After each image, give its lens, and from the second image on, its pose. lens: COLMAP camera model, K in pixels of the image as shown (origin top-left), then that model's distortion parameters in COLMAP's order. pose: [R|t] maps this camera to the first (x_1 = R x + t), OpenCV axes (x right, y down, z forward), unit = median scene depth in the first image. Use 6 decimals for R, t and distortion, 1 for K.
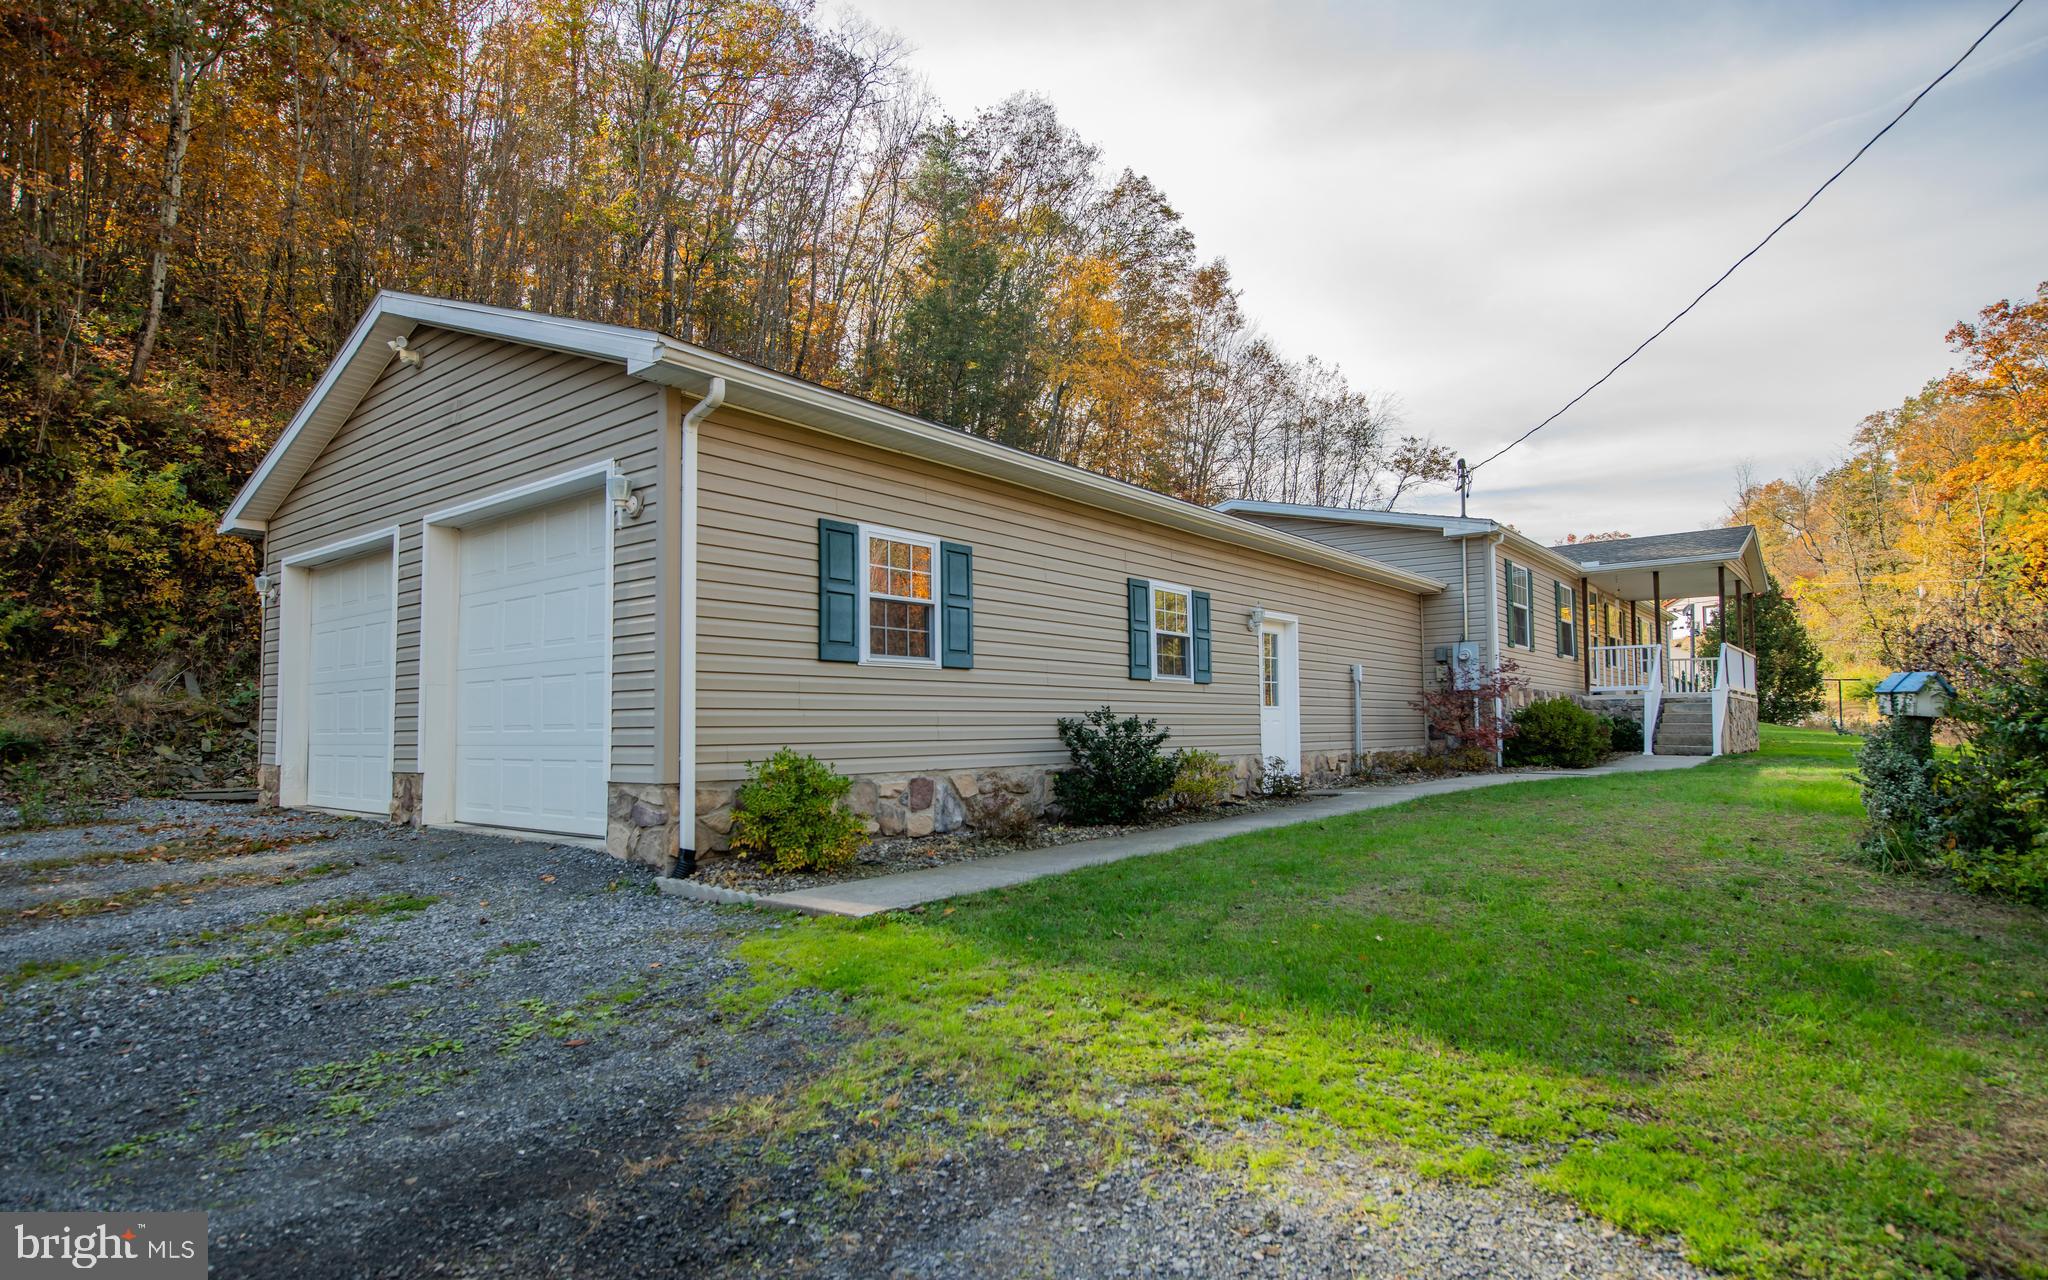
lens RADIAL K [[1074.6, 0, 1022.7], [0, 1074.6, 674.3], [0, 0, 1]] dist [-0.001994, 0.001757]
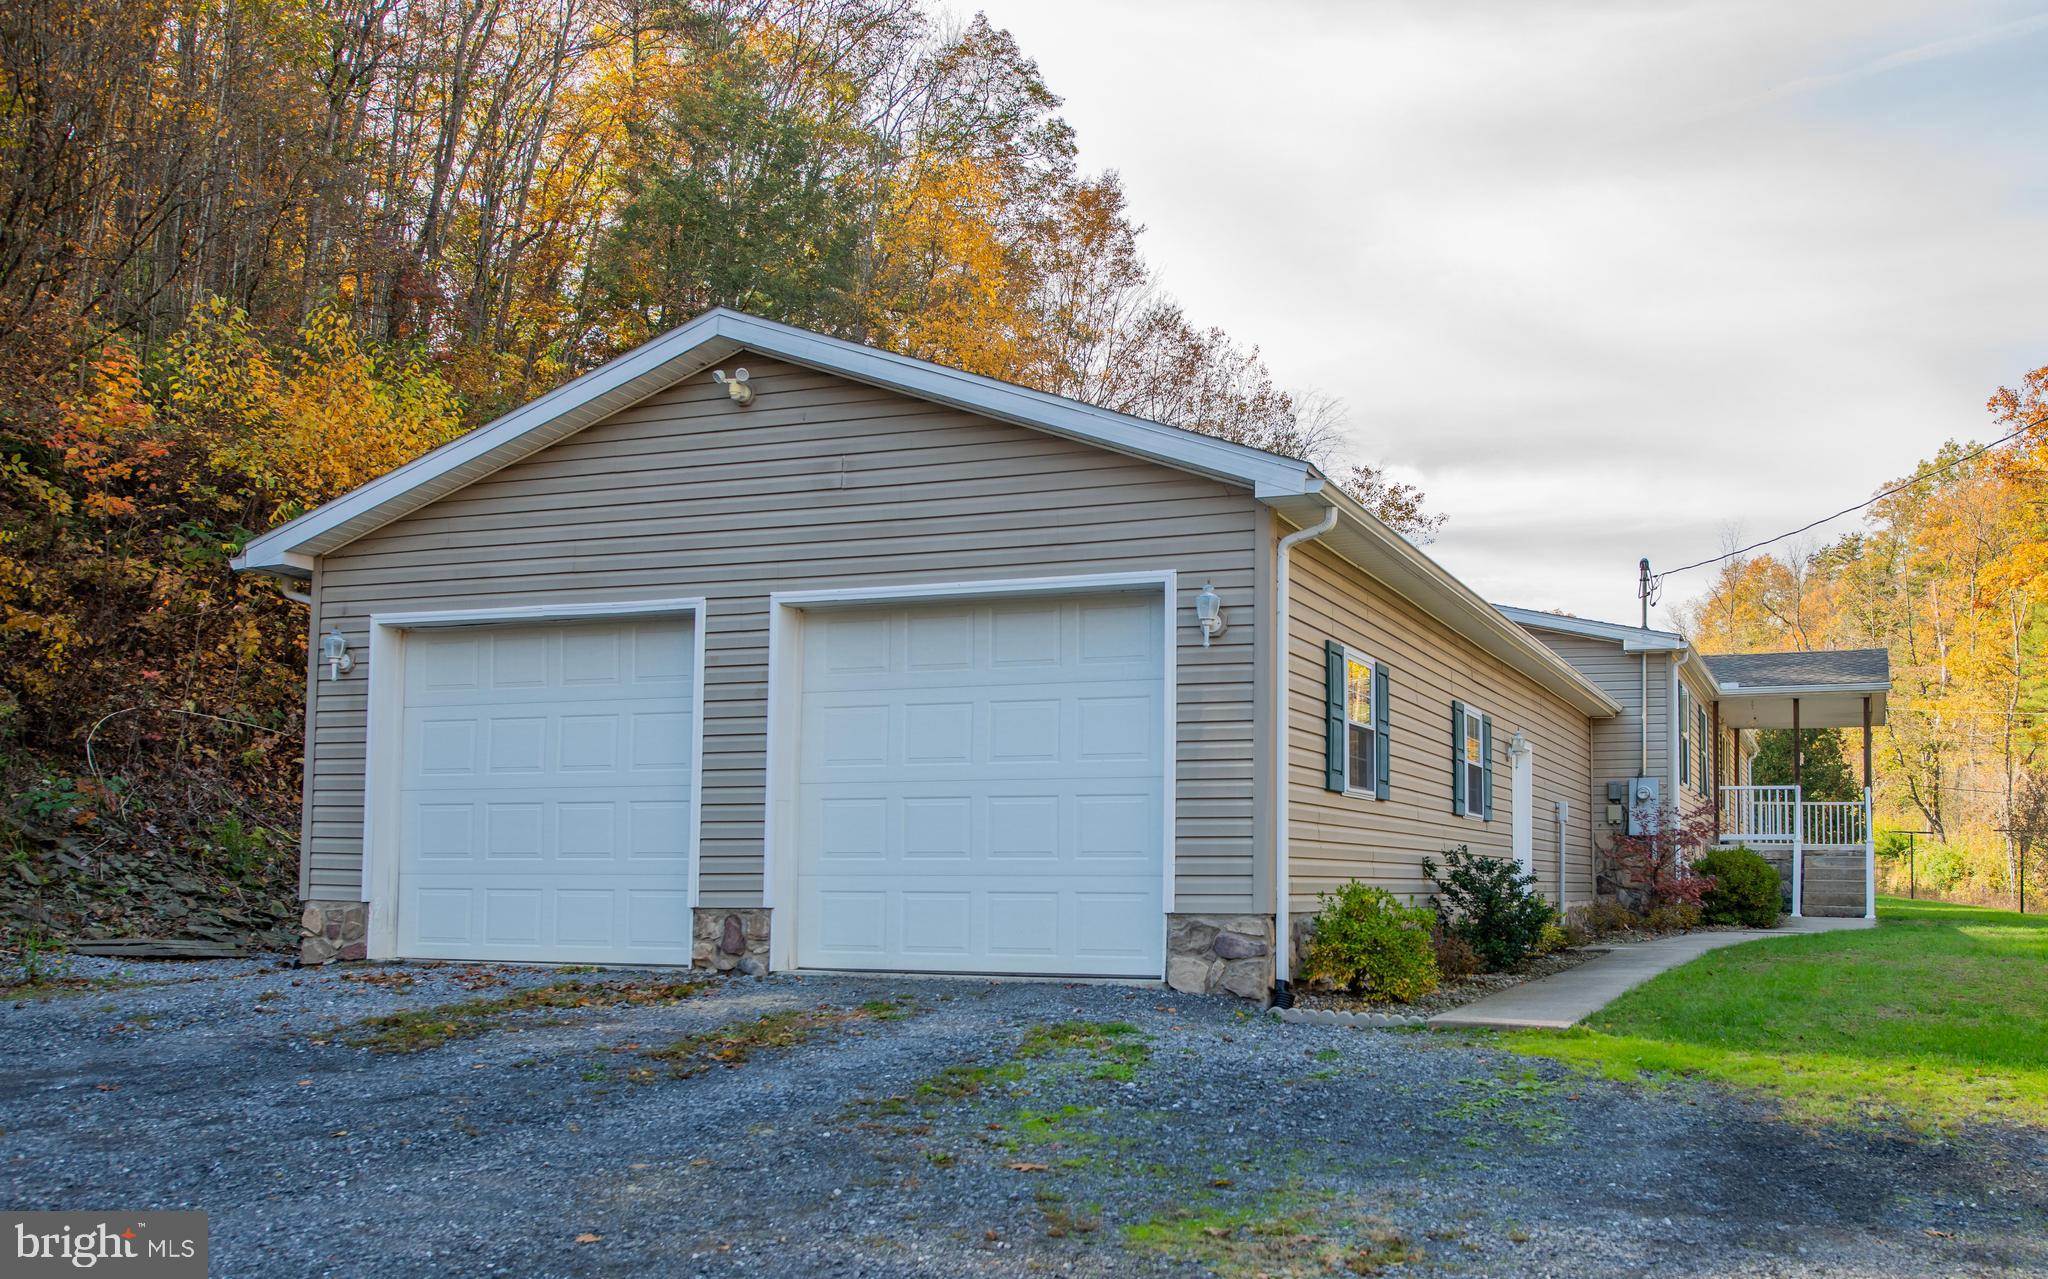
lens RADIAL K [[1783.4, 0, 1209.7], [0, 1783.4, 776.8], [0, 0, 1]] dist [0.003852, -0.000422]
pose [[0.945484, 0.034571, 0.323828, -0.352819], [-0.031242, 0.999392, -0.015476, 0.001307], [-0.324166, 0.004515, 0.945989, -0.203184]]
